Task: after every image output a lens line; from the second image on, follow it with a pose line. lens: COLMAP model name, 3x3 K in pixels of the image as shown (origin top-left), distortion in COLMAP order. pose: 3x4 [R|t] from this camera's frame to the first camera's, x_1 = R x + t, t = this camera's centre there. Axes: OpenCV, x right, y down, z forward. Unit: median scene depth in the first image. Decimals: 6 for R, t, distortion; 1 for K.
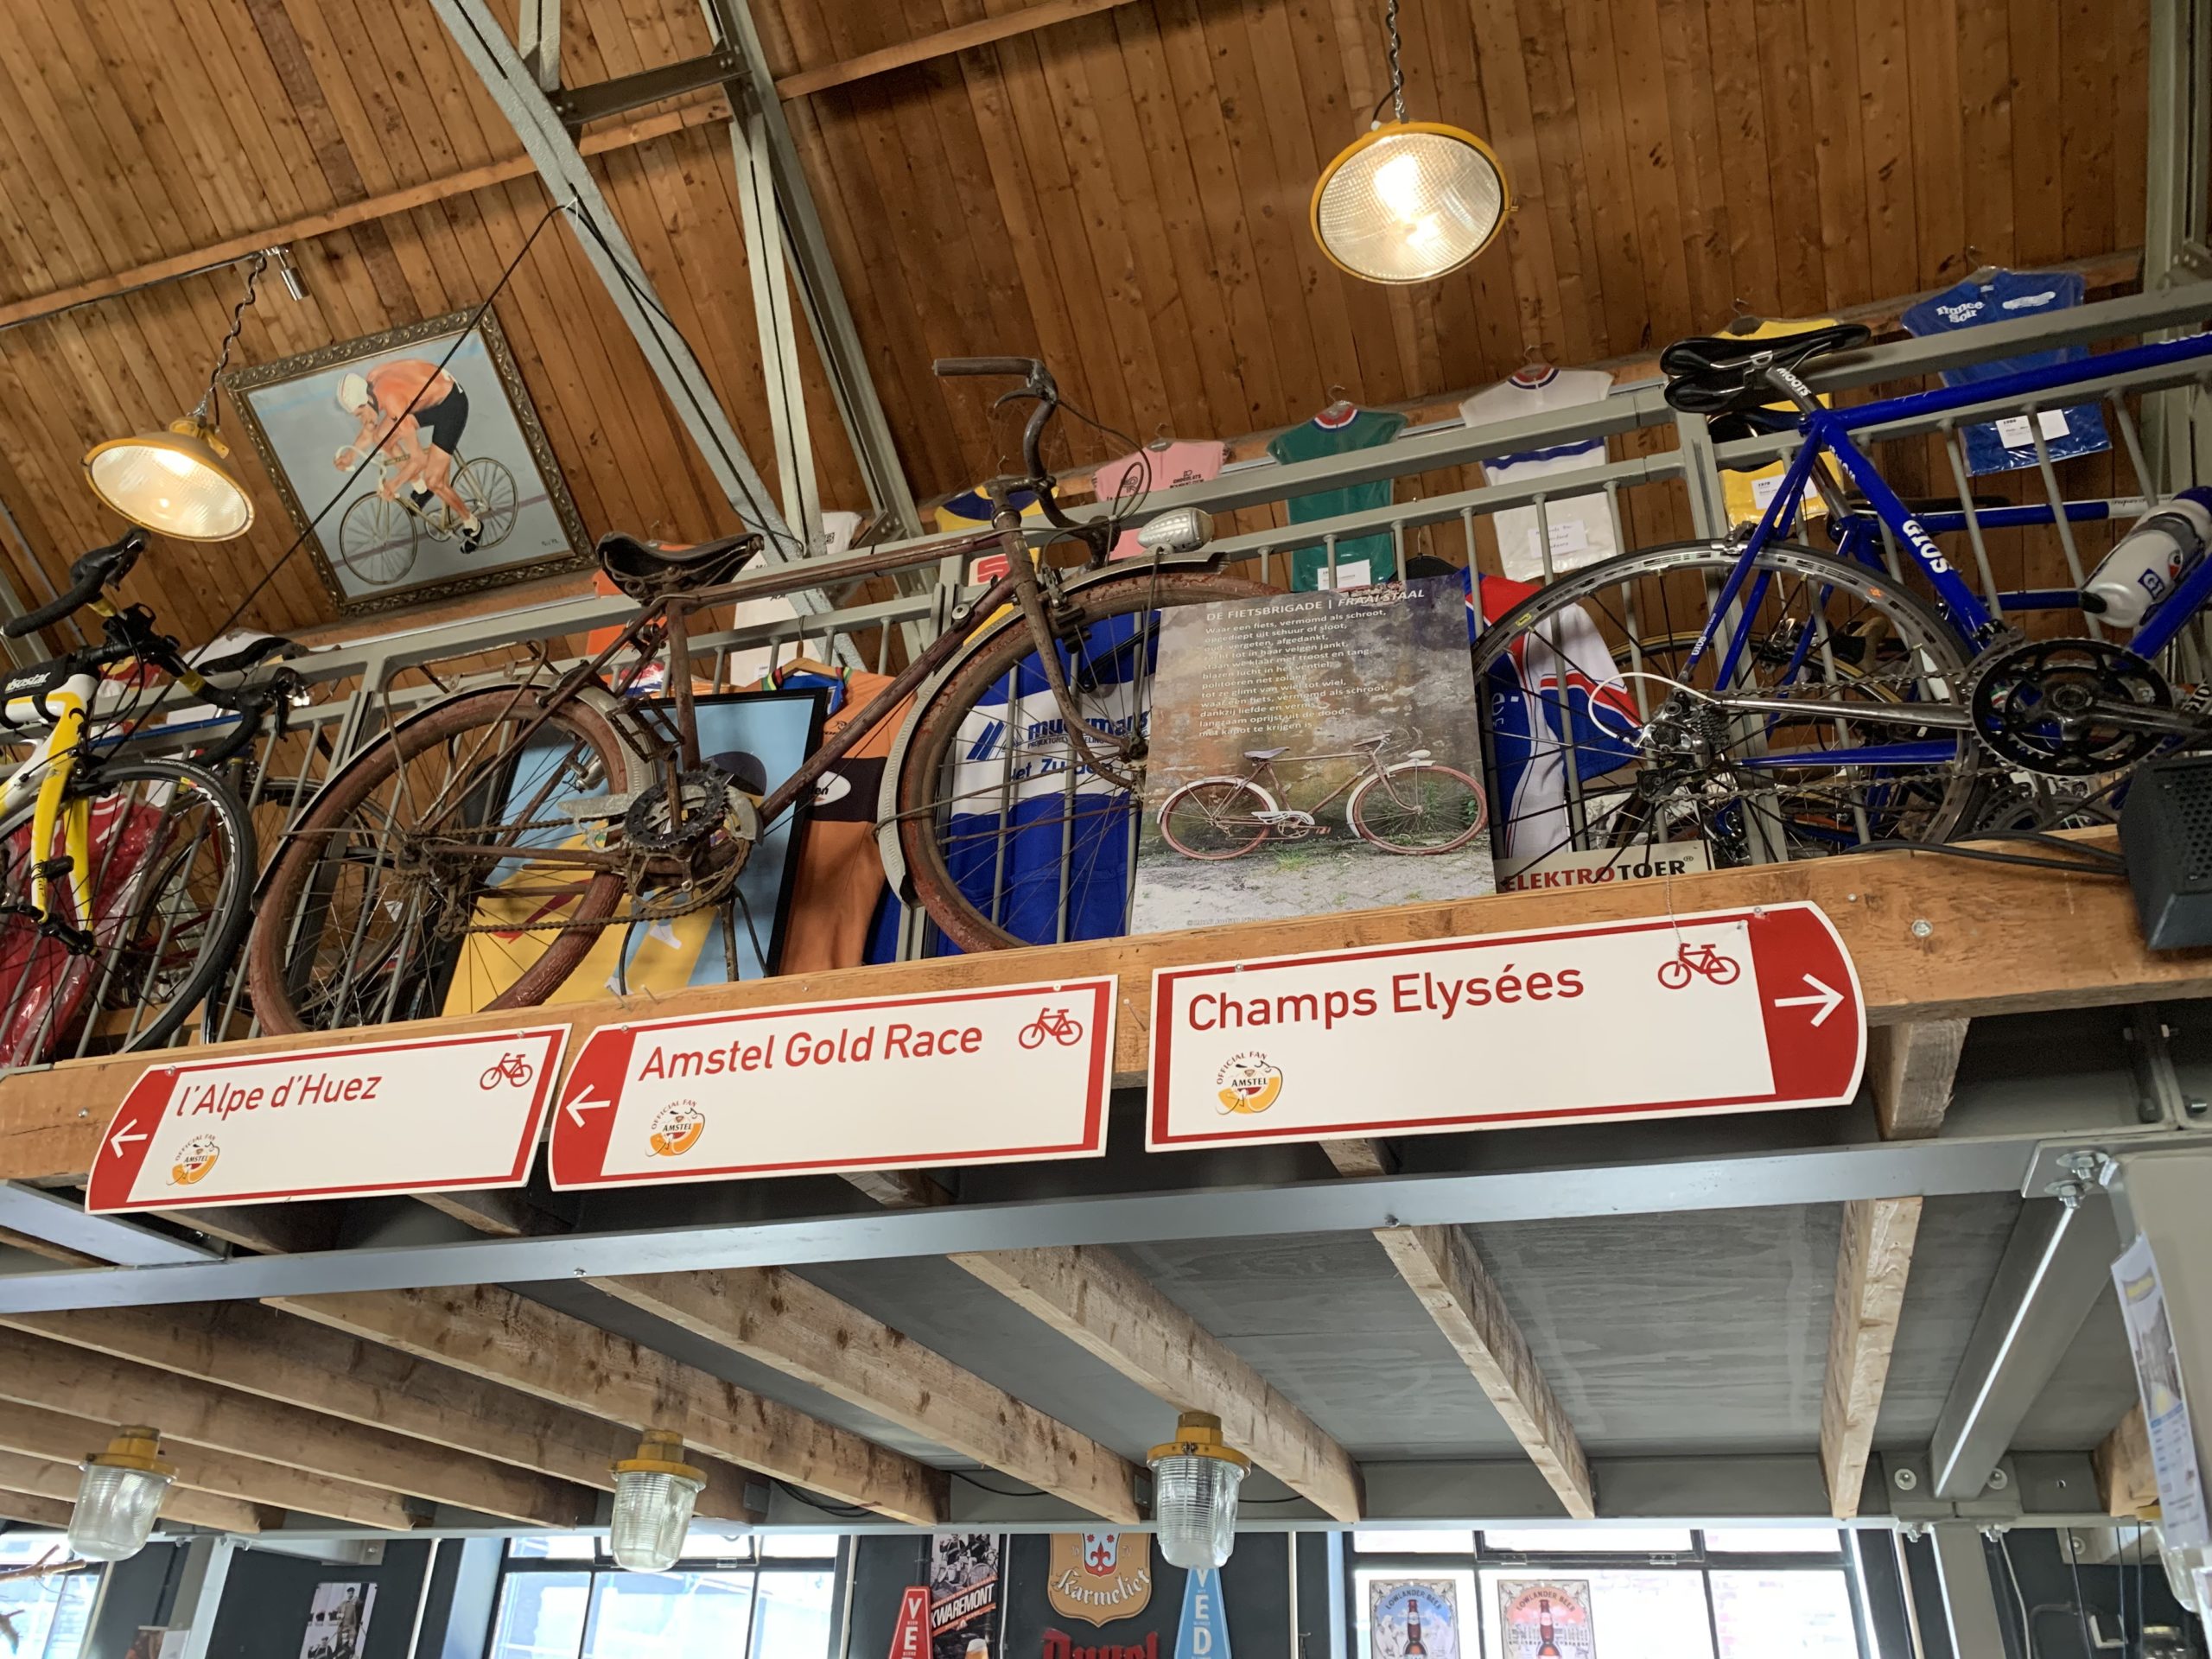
lens RADIAL K [[1698.9, 0, 1112.5], [0, 1698.9, 815.3], [0, 0, 1]] dist [0.023306, -0.031959]
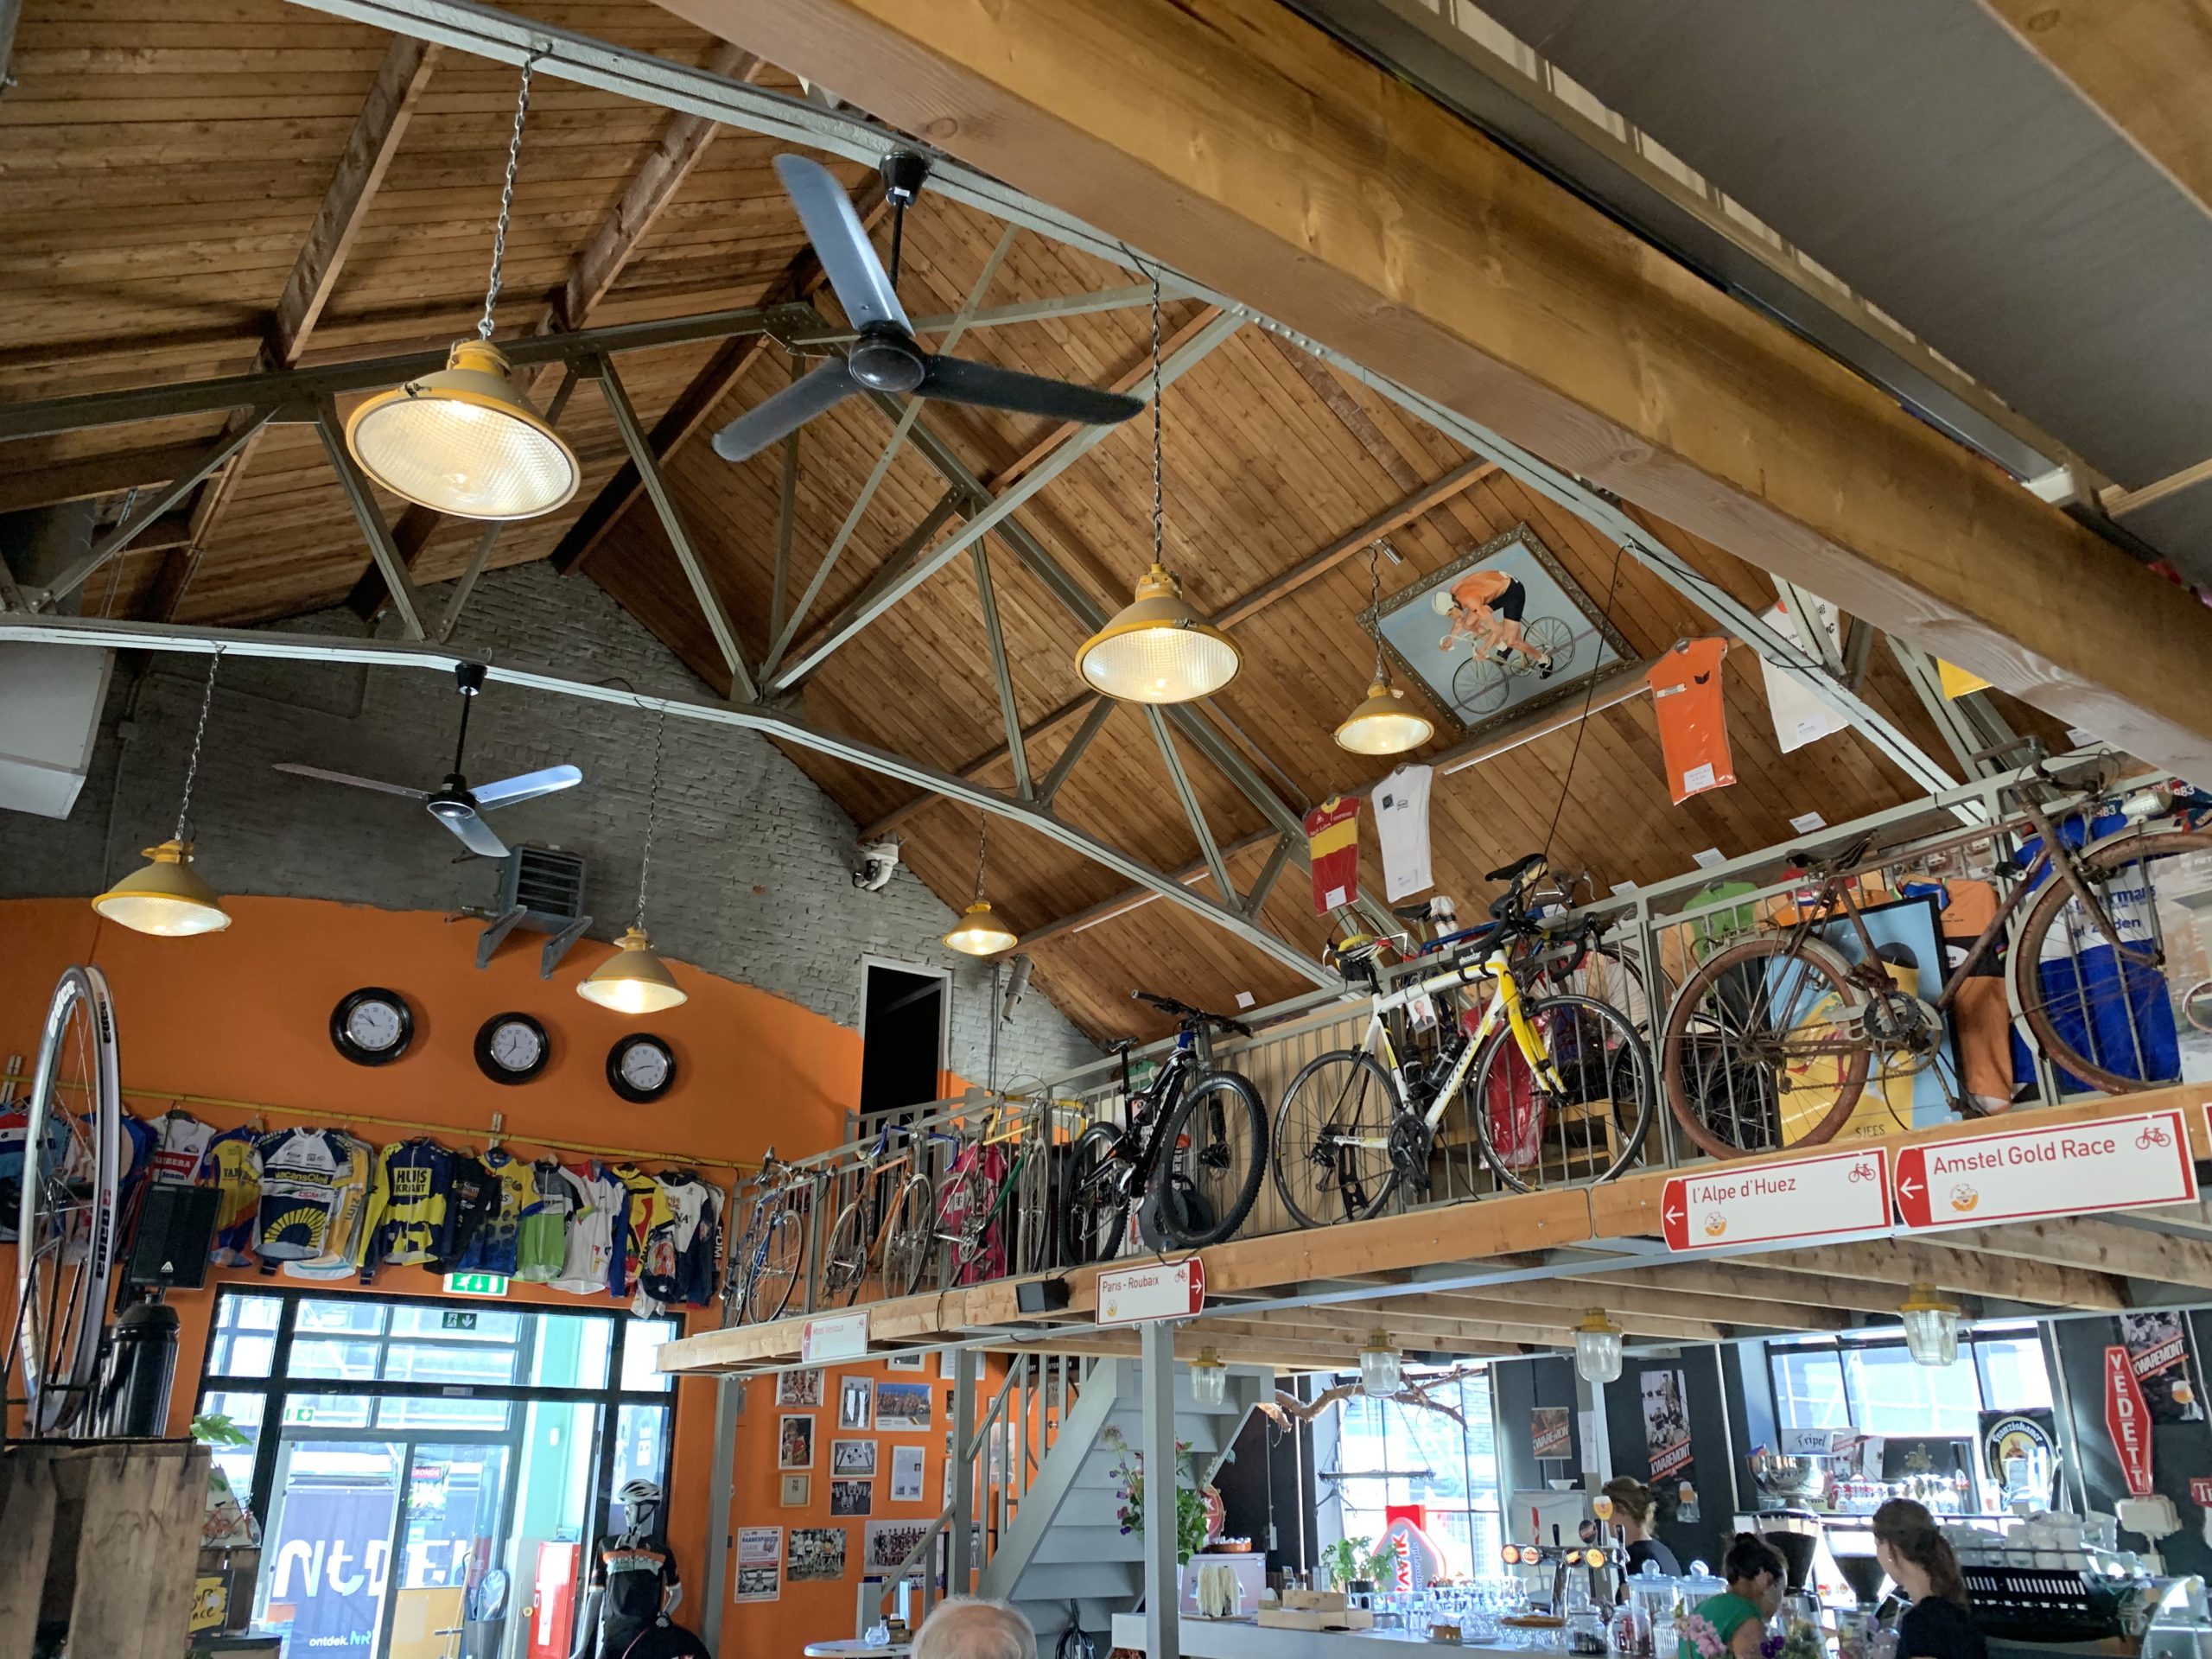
lens RADIAL K [[1698.9, 0, 1103.5], [0, 1698.9, 843.6], [0, 0, 1]] dist [0.023306, -0.031959]
pose [[0.817018, -0.233890, -0.527046, 0.034936], [0.307023, 0.950152, 0.054288, -0.252654], [0.488077, -0.206169, 0.848101, -0.461059]]
